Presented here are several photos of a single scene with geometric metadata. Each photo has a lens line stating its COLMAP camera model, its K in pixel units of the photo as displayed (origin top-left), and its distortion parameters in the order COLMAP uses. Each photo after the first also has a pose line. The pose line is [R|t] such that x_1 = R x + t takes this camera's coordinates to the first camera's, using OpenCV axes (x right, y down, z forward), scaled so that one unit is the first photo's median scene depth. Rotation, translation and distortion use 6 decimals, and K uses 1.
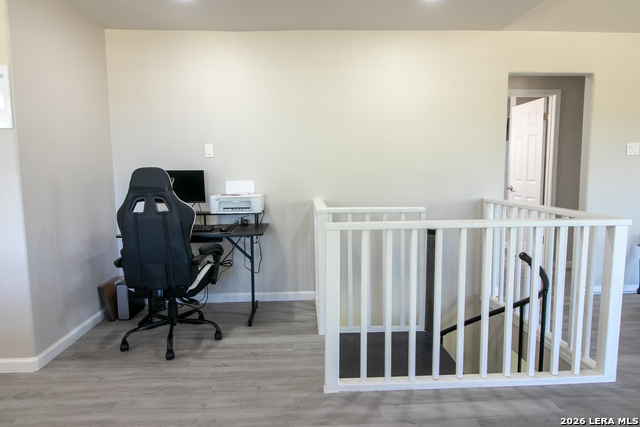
lens RADIAL K [[403.1, 0, 311.2], [0, 403.1, 225.9], [0, 0, 1]] dist [0.002034, -0.007192]
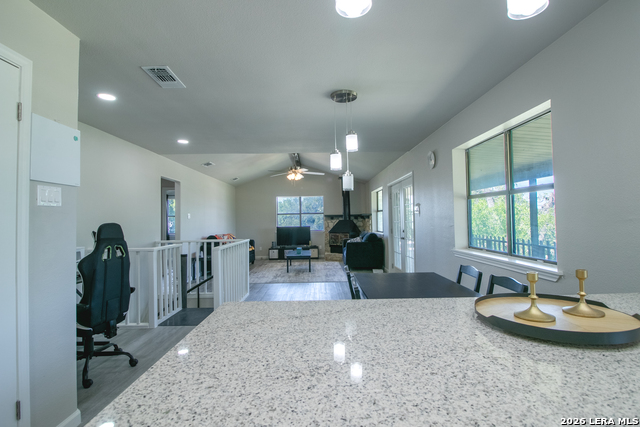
lens RADIAL K [[317.9, 0, 317.7], [0, 317.9, 210.6], [0, 0, 1]] dist [0.011470, -0.002673]
pose [[0.040179, 0.035595, 0.998558, -1.166447], [0.153797, 0.987236, -0.041380, -0.034231], [-0.987285, 0.155238, 0.034192, 0.232339]]
